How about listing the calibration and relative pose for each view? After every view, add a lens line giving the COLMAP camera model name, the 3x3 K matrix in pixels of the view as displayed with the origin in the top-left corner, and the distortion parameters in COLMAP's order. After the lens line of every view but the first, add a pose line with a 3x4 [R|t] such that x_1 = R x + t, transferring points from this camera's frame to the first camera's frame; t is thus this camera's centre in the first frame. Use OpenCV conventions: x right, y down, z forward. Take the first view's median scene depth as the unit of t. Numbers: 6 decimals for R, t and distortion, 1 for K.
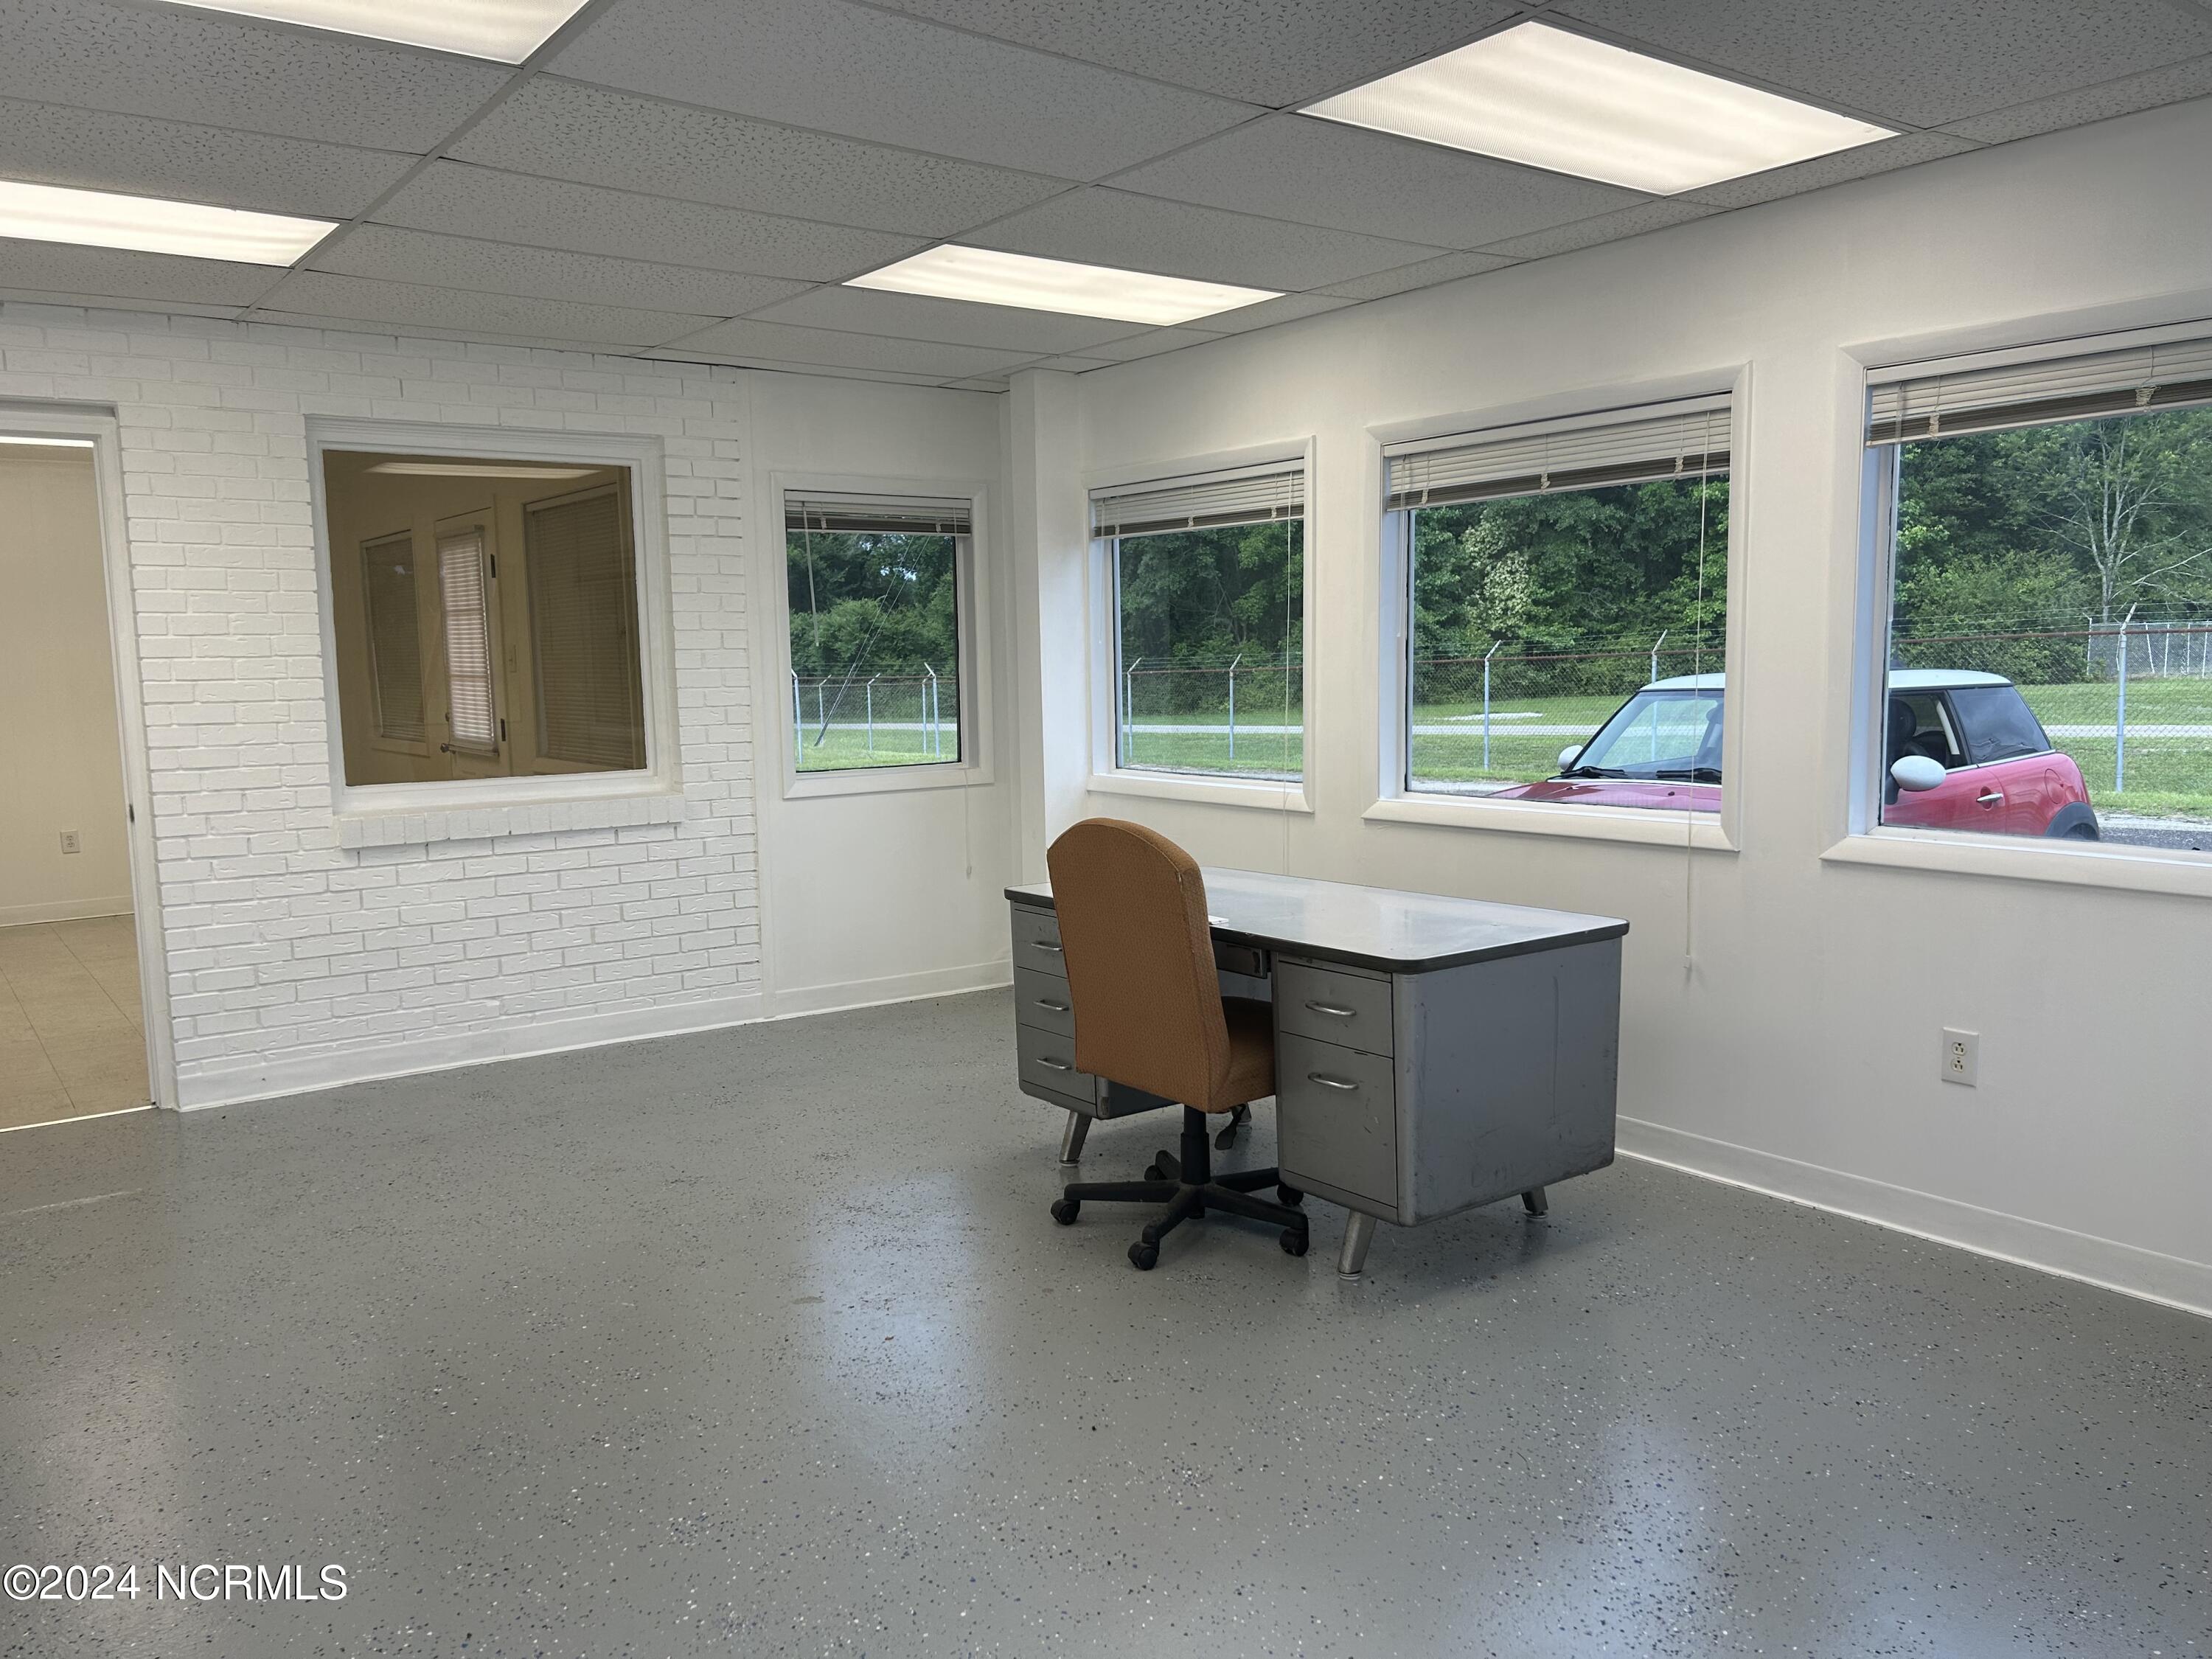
lens RADIAL K [[1671.1, 0, 1106.0], [0, 1671.1, 829.5], [0, 0, 1]] dist [0.002387, -0.001466]
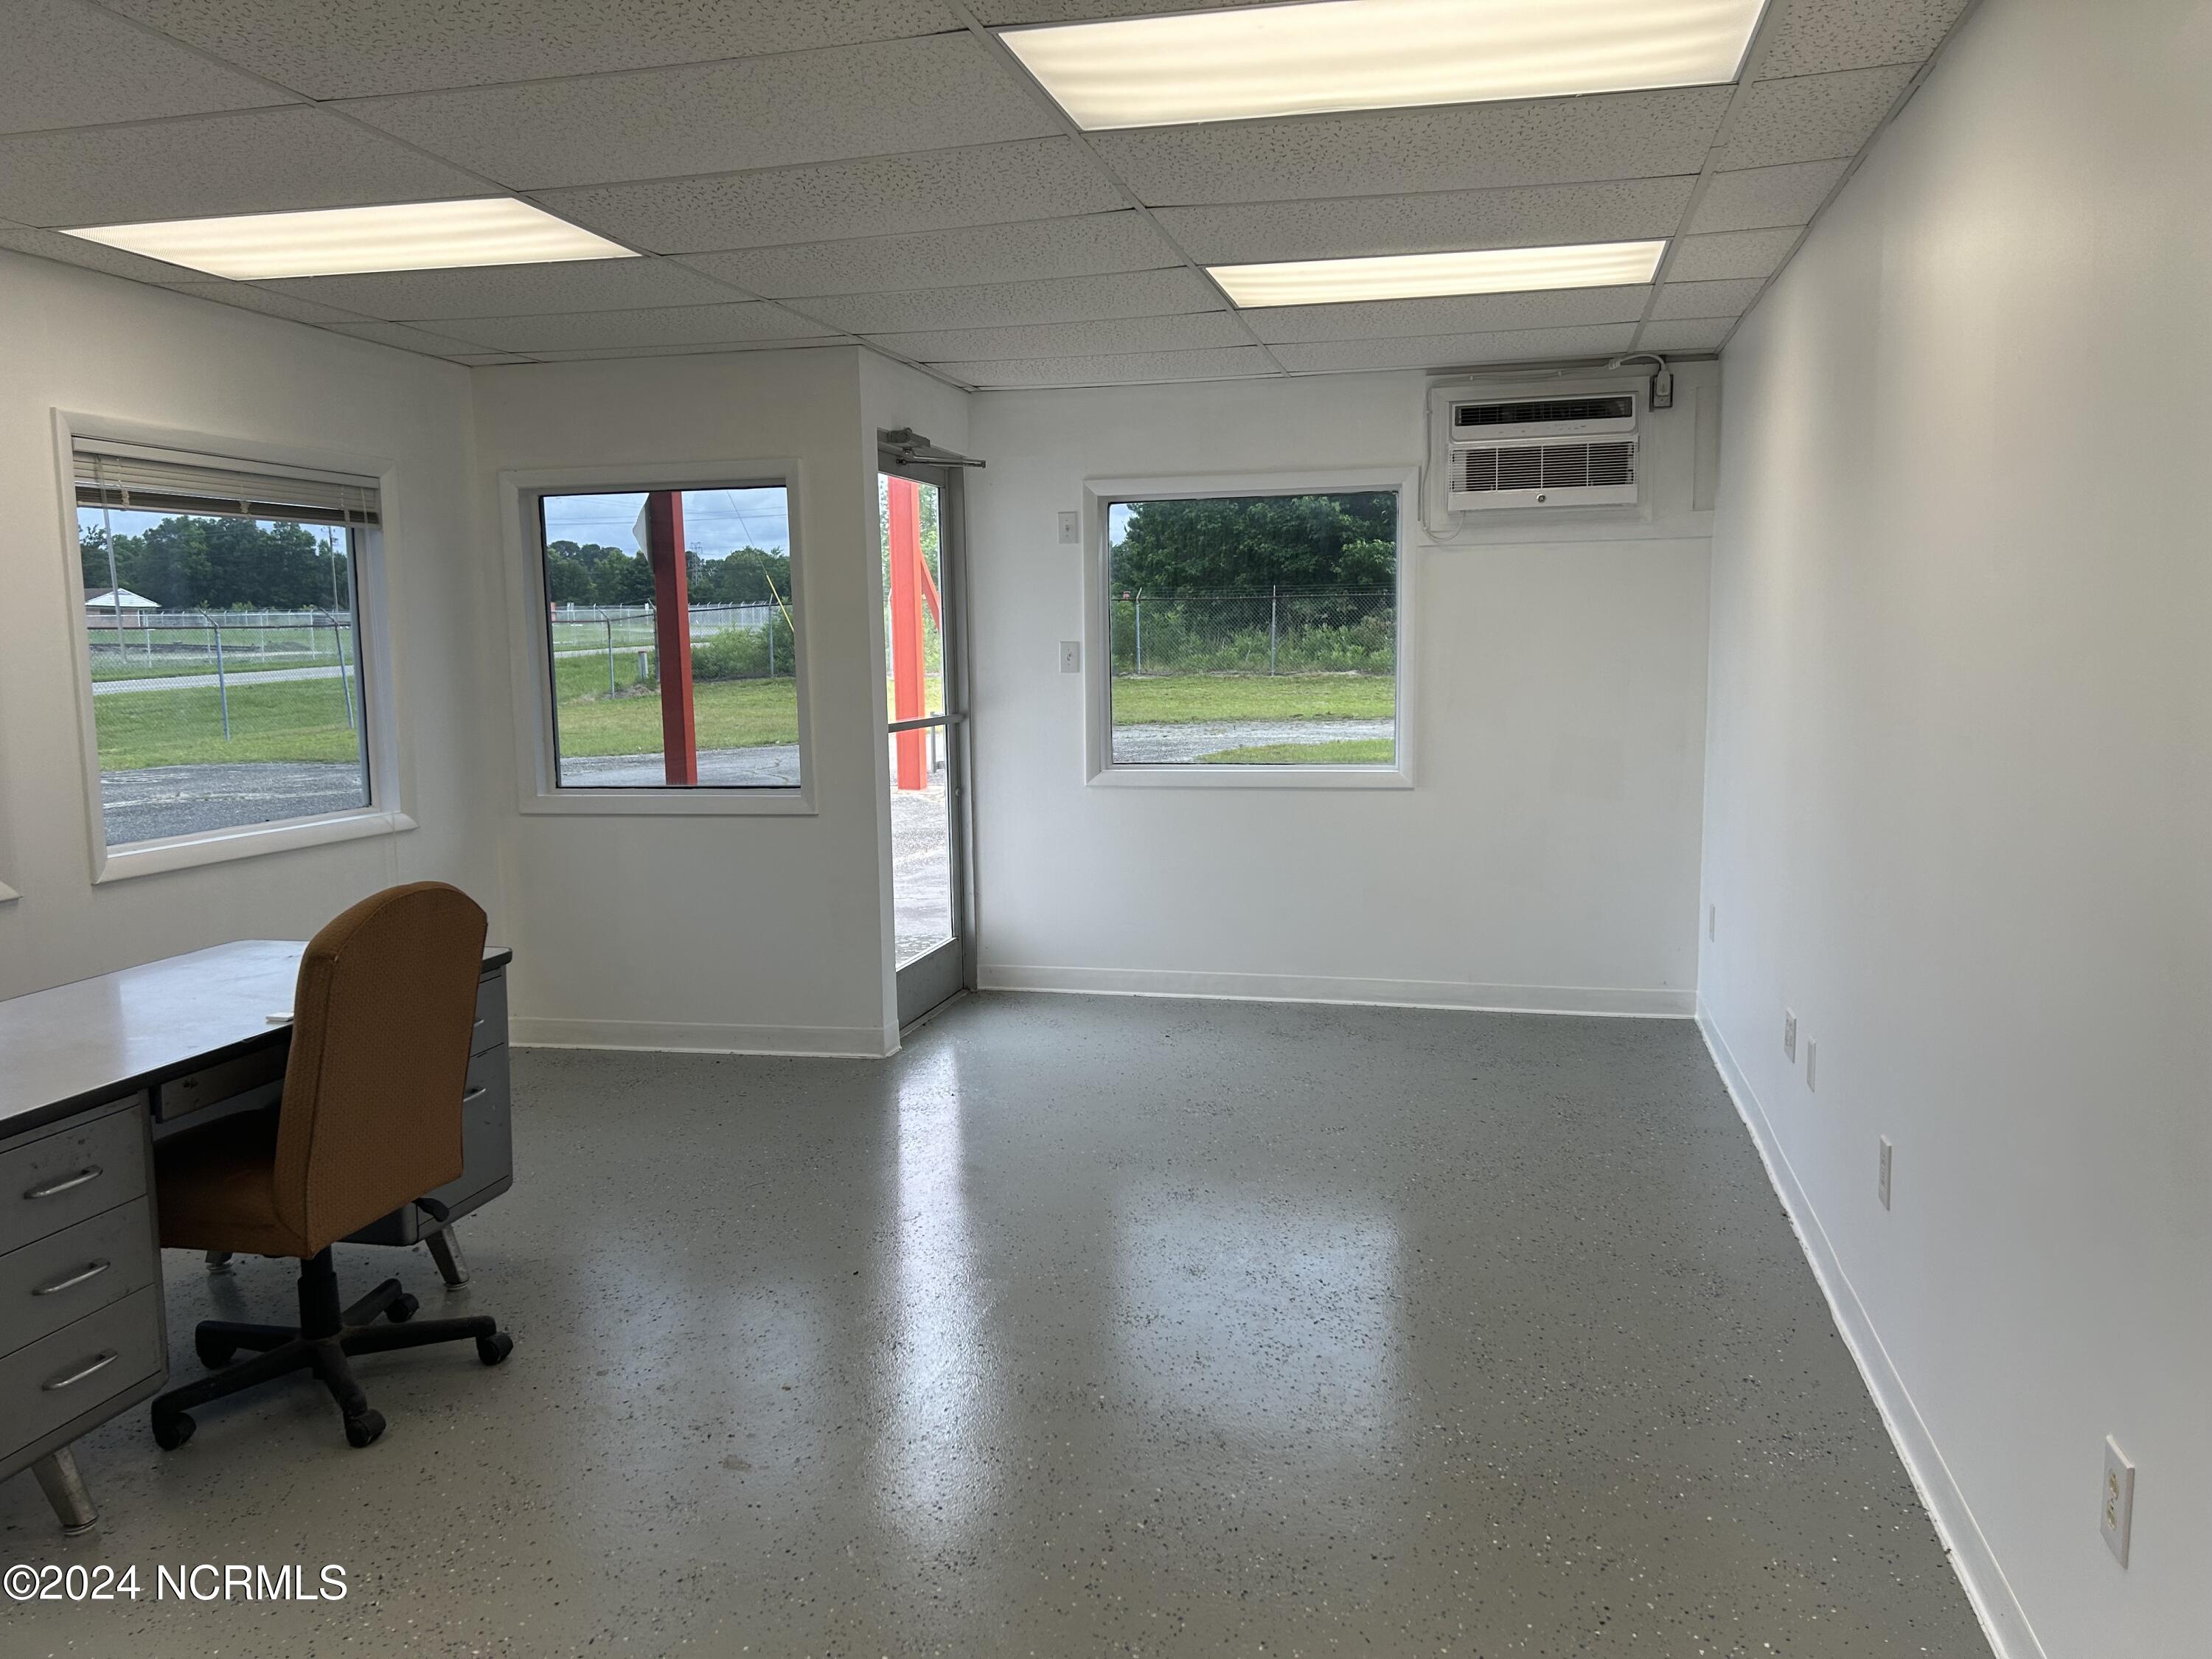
lens RADIAL K [[1671.1, 0, 1106.0], [0, 1671.1, 829.5], [0, 0, 1]] dist [0.002387, -0.001466]
pose [[-0.656638, -0.045809, 0.752813, -0.849777], [0.113973, 0.980664, 0.159087, -0.119625], [-0.745544, 0.190263, -0.638721, 1.264648]]
